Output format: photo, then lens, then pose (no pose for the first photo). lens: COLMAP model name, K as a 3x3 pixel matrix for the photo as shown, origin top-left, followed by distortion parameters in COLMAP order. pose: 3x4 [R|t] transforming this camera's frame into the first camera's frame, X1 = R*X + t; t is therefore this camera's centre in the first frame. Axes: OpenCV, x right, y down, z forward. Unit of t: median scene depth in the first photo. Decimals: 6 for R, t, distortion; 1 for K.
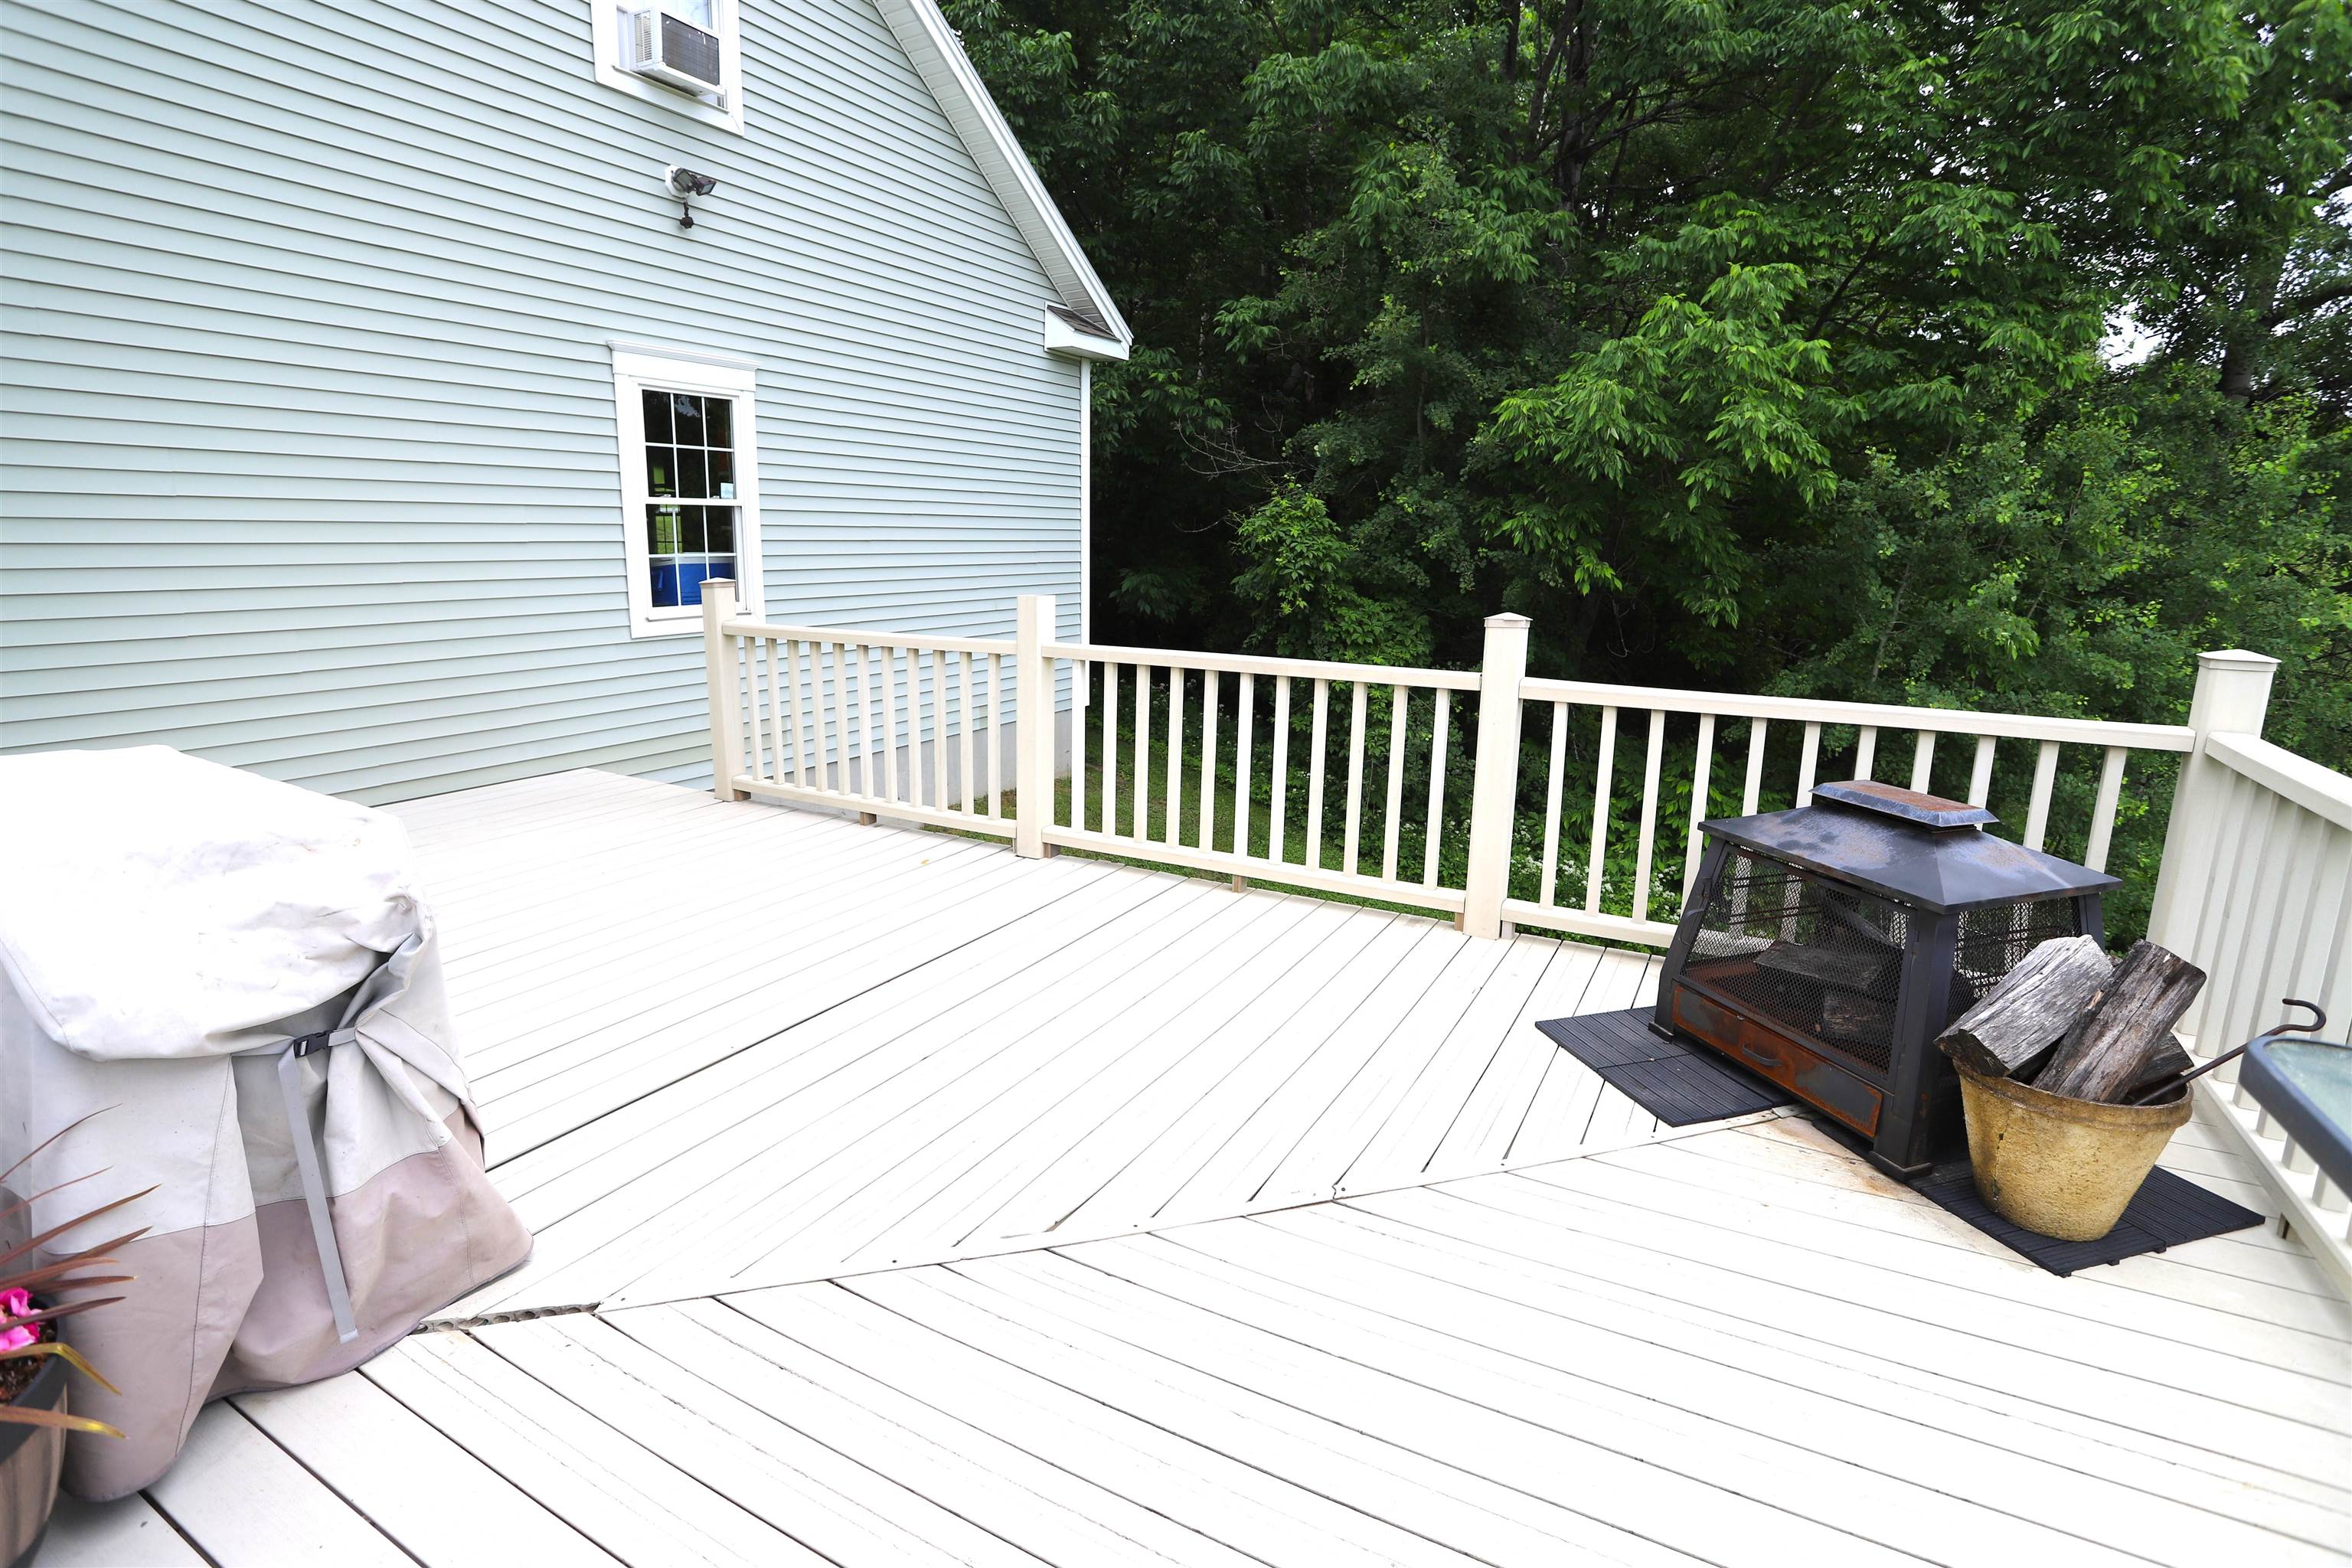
lens RADIAL K [[1144.2, 0, 1130.0], [0, 1144.2, 752.6], [0, 0, 1]] dist [-0.048256, 0.017310]
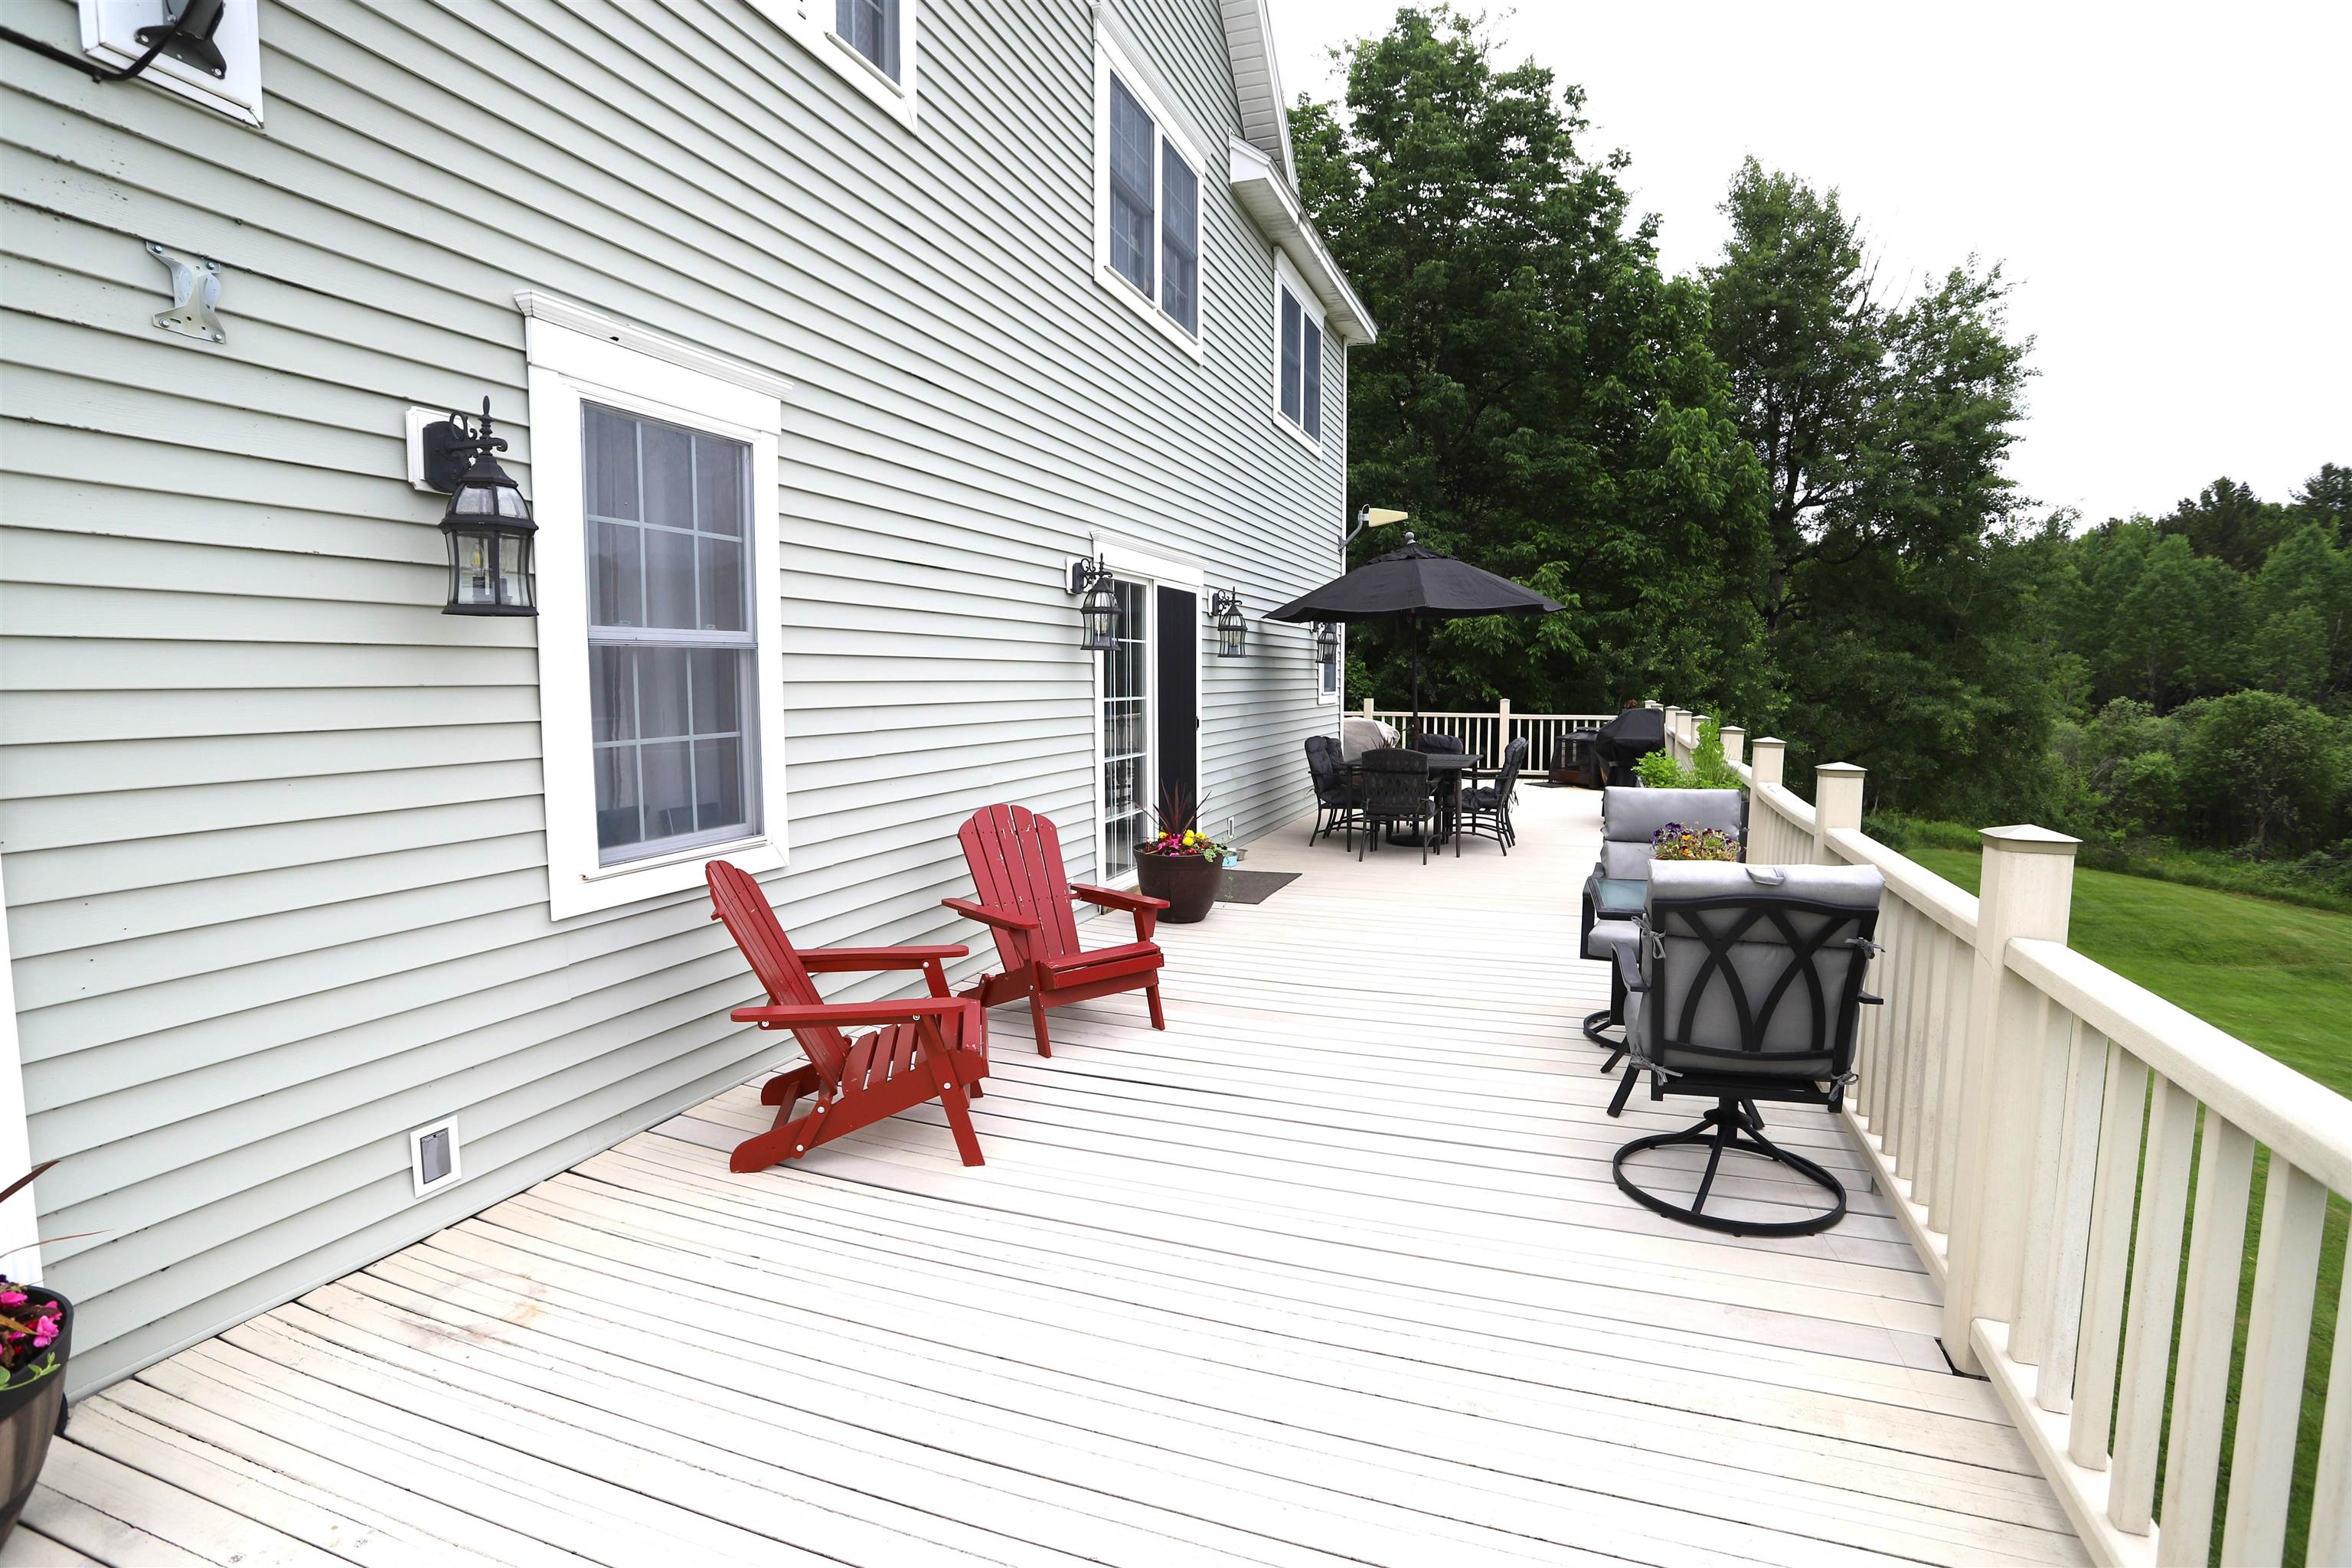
lens RADIAL K [[1144.2, 0, 1157.5], [0, 1144.2, 766.7], [0, 0, 1]] dist [-0.048256, 0.017310]
pose [[0.986061, -0.025052, 0.164489, -0.682255], [0.042819, 0.993511, -0.105368, 0.215519], [-0.160782, 0.110943, 0.980735, -1.206471]]
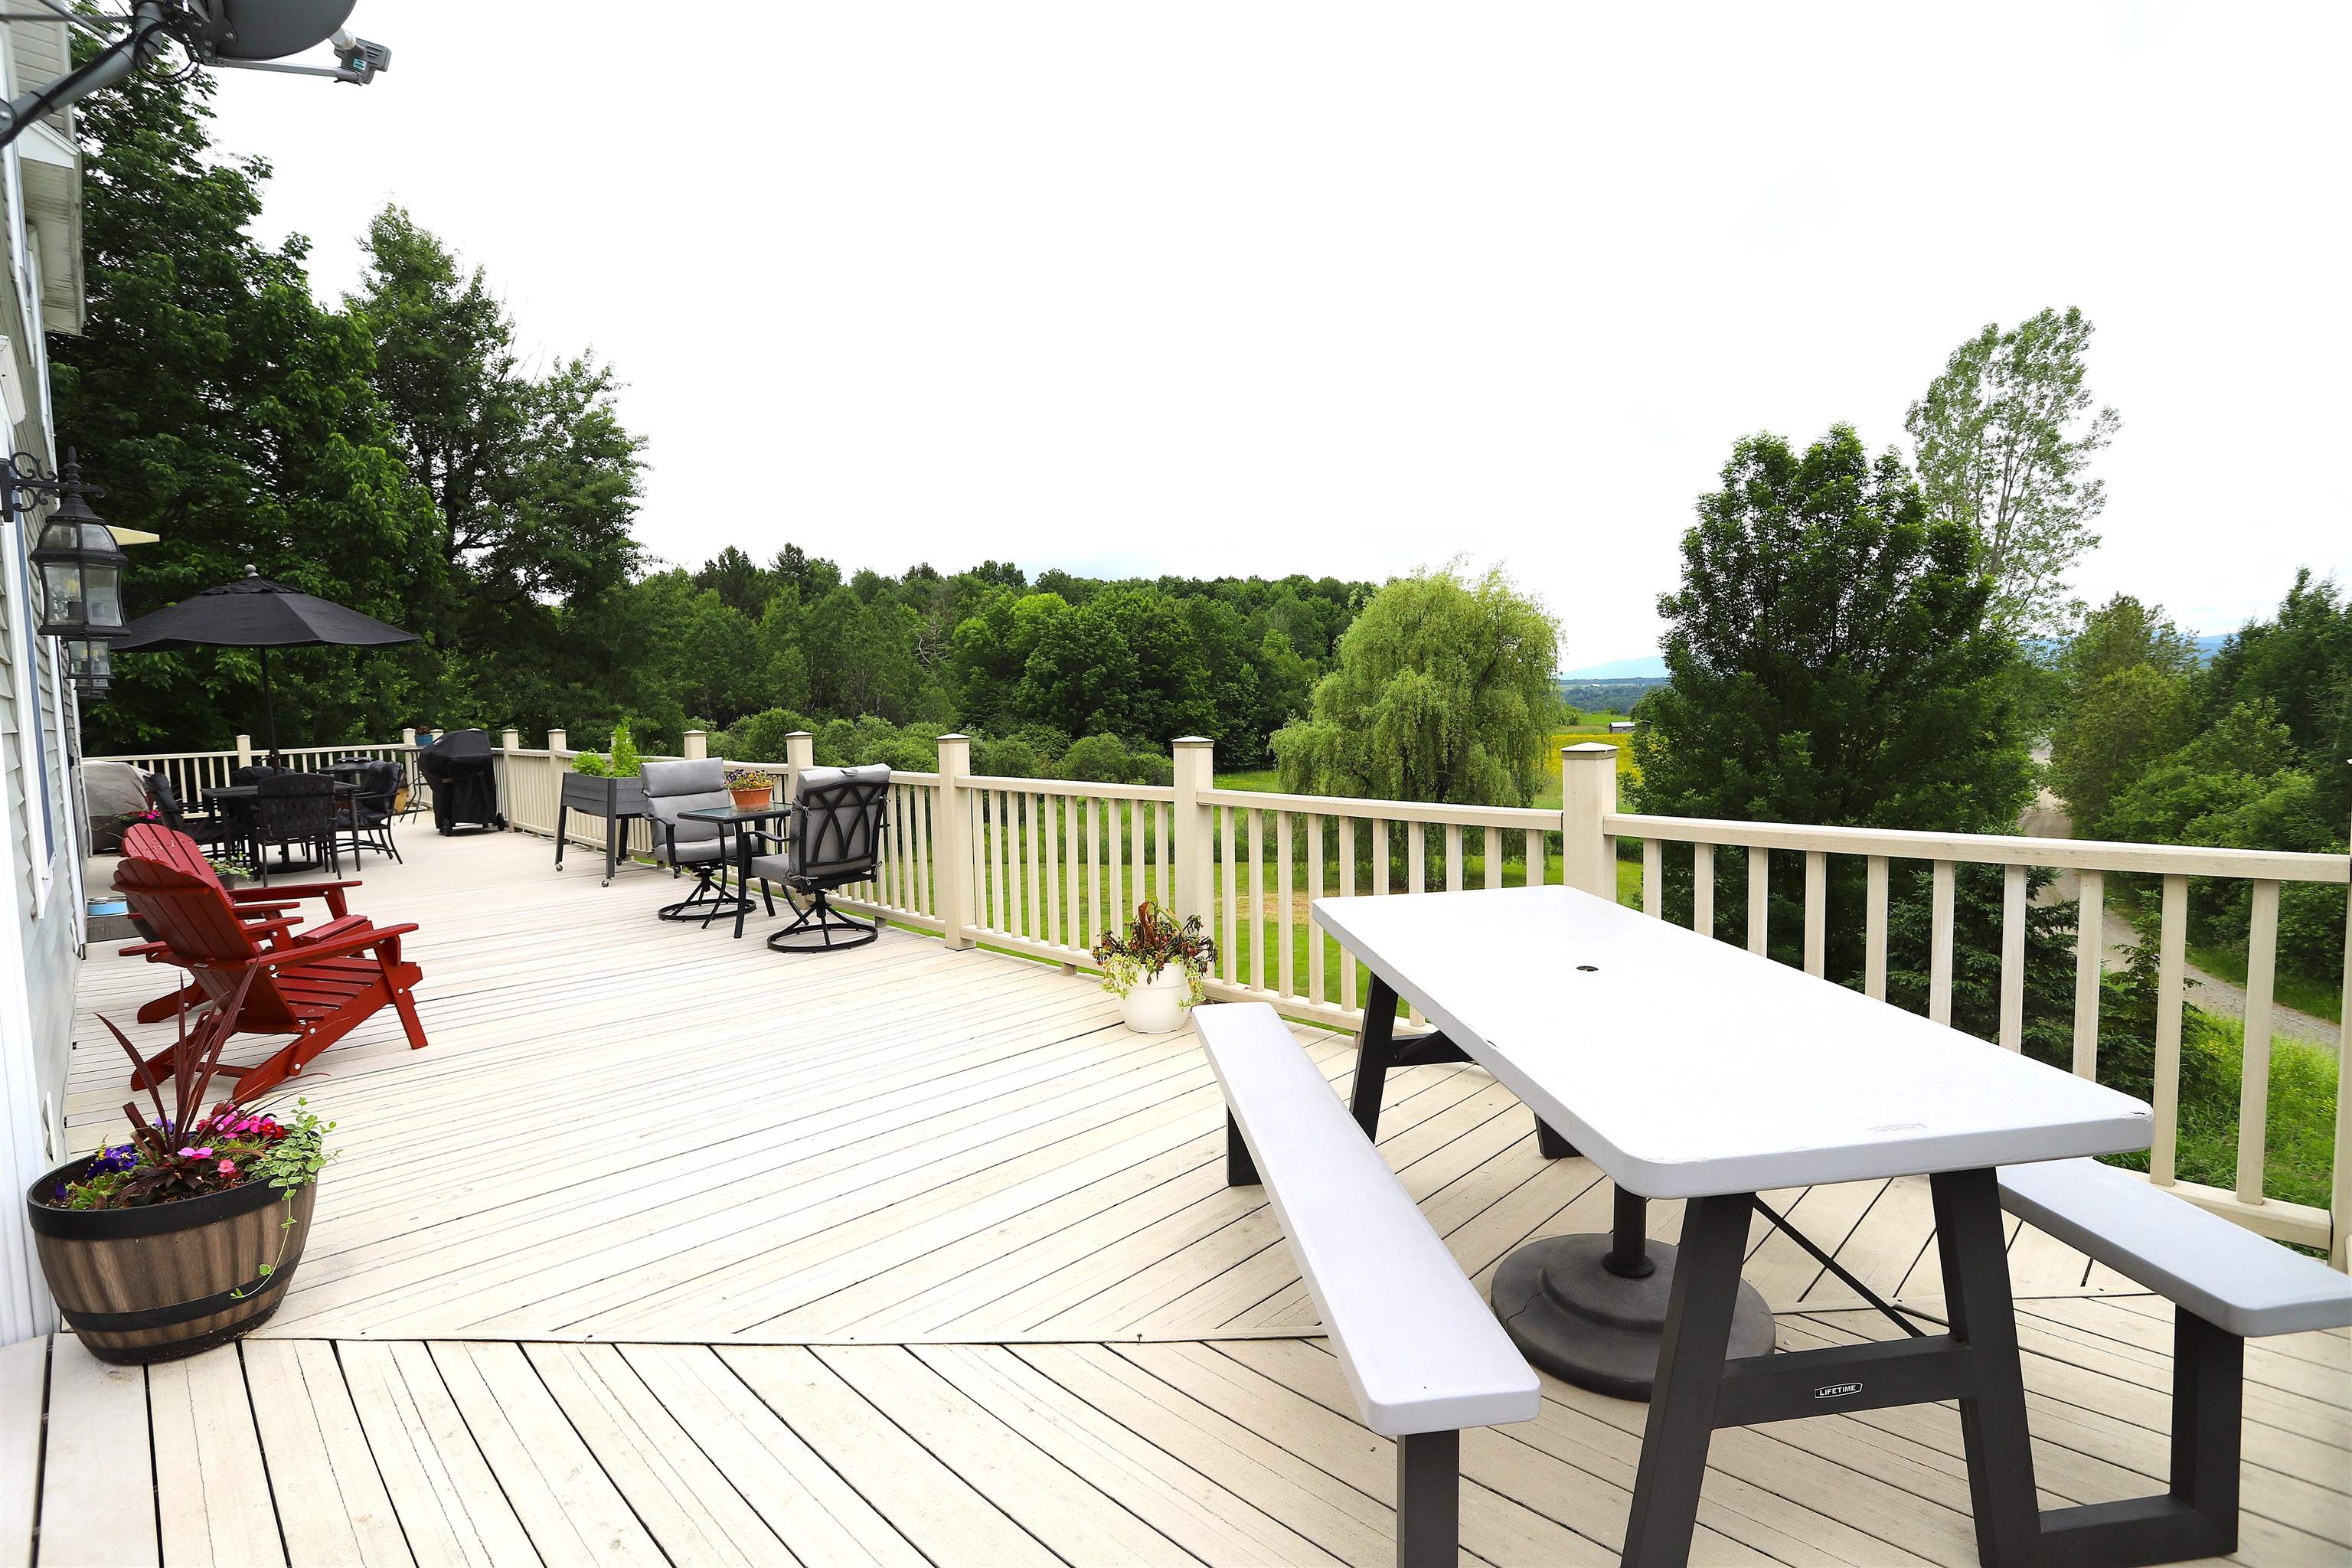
lens RADIAL K [[1144.2, 0, 1172.2], [0, 1144.2, 764.7], [0, 0, 1]] dist [-0.048256, 0.017310]
pose [[0.270840, -0.082356, 0.959095, -1.056414], [0.211635, 0.977051, 0.024134, 0.238576], [-0.939072, 0.196442, 0.282054, -1.298471]]
